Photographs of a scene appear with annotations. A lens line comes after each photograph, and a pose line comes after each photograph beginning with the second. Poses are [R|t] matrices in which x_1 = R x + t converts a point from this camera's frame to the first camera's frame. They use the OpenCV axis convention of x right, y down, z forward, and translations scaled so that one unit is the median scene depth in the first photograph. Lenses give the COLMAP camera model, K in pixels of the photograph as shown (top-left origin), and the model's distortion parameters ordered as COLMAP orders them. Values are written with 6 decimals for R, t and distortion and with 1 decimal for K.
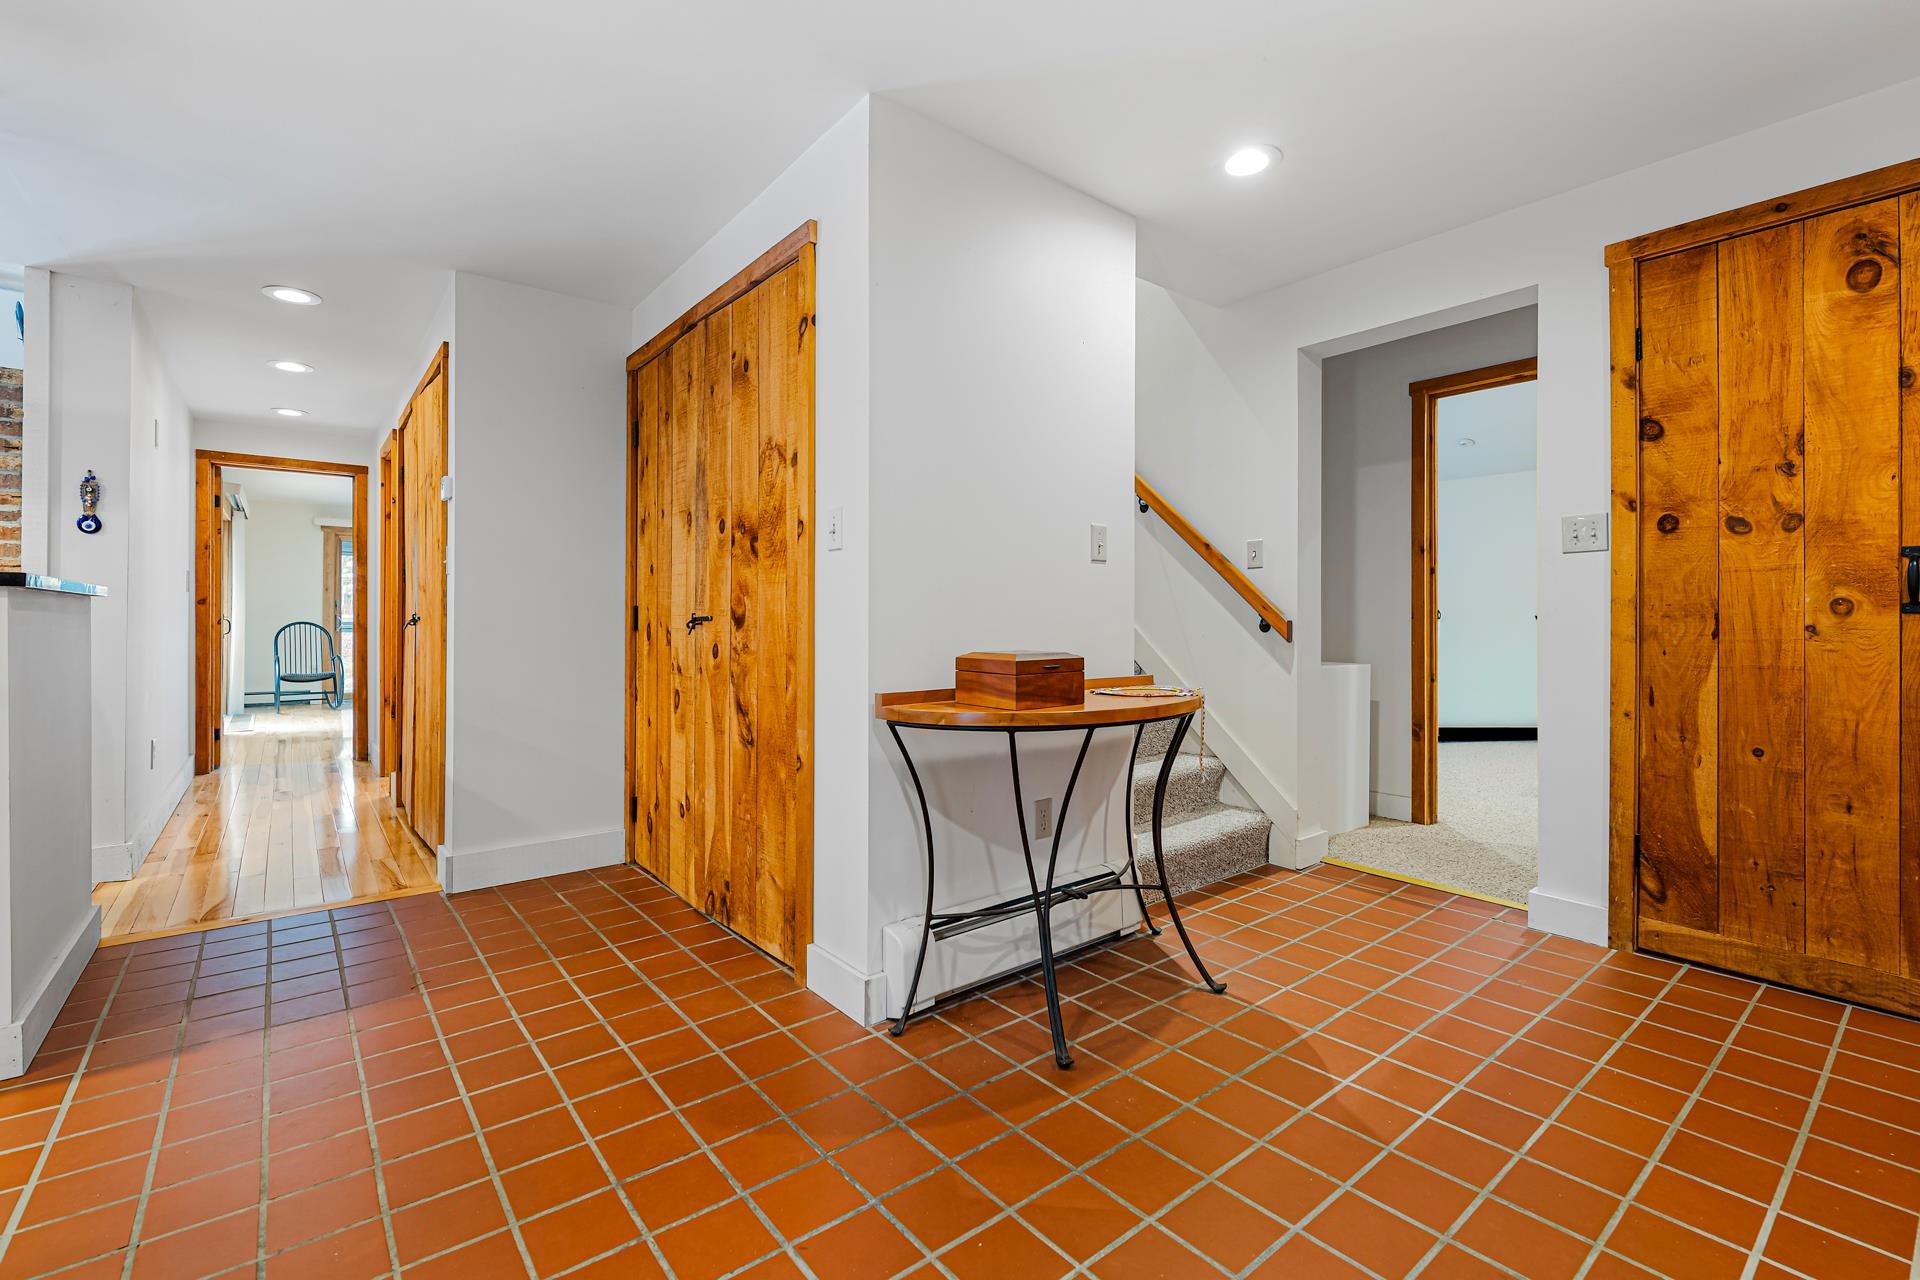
lens RADIAL K [[829.1, 0, 959.5], [0, 829.1, 617.9], [0, 0, 1]] dist [0.000351, -0.000194]
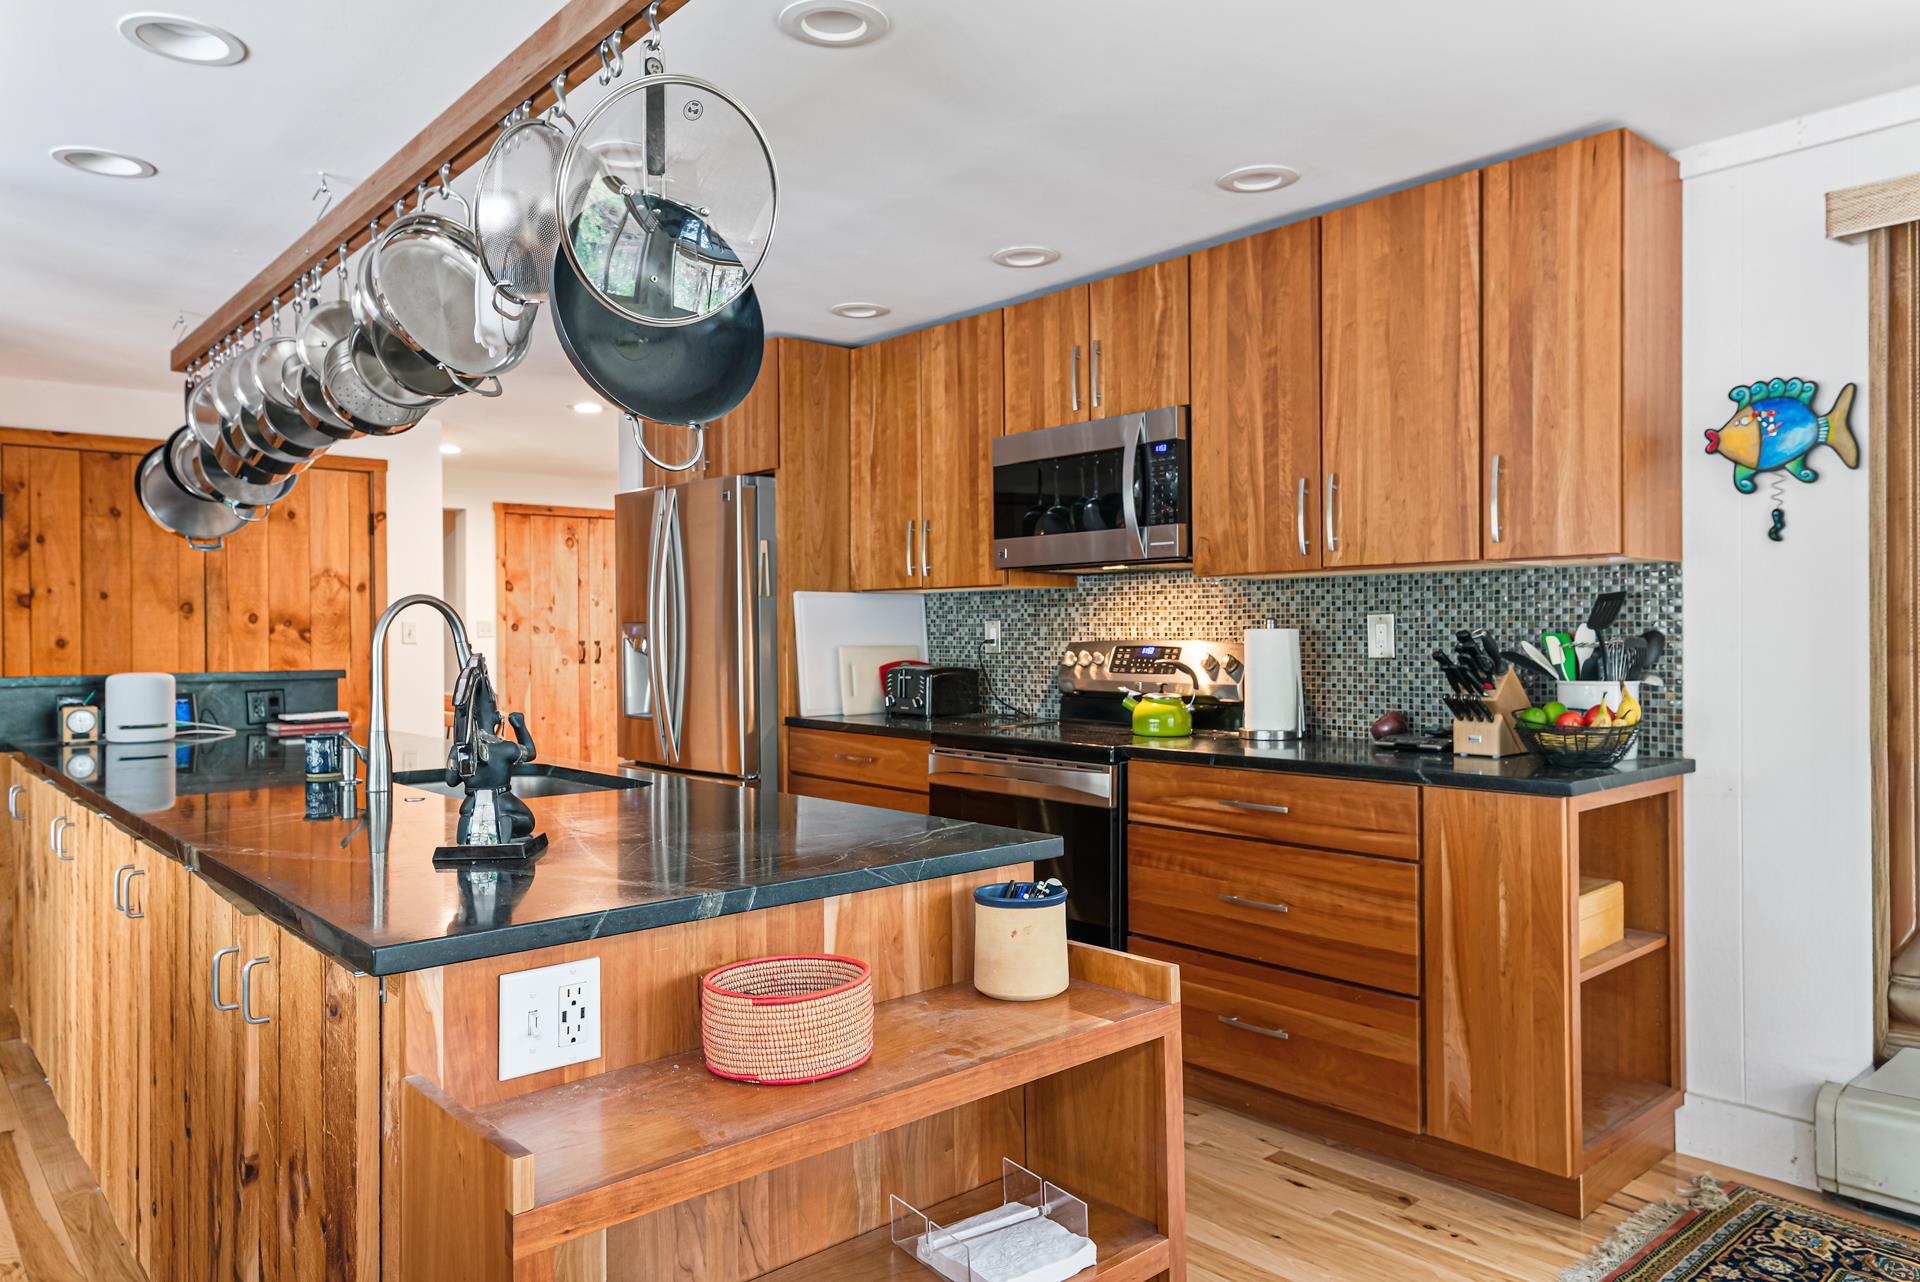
lens RADIAL K [[1261.9, 0, 970.2], [0, 1261.9, 632.1], [0, 0, 1]] dist [0.017885, 0.000679]
pose [[-0.053321, 0.000196, 0.998577, -2.809756], [0.004058, 0.999992, 0.000020, -0.092554], [-0.998569, 0.004053, -0.053321, -0.108789]]
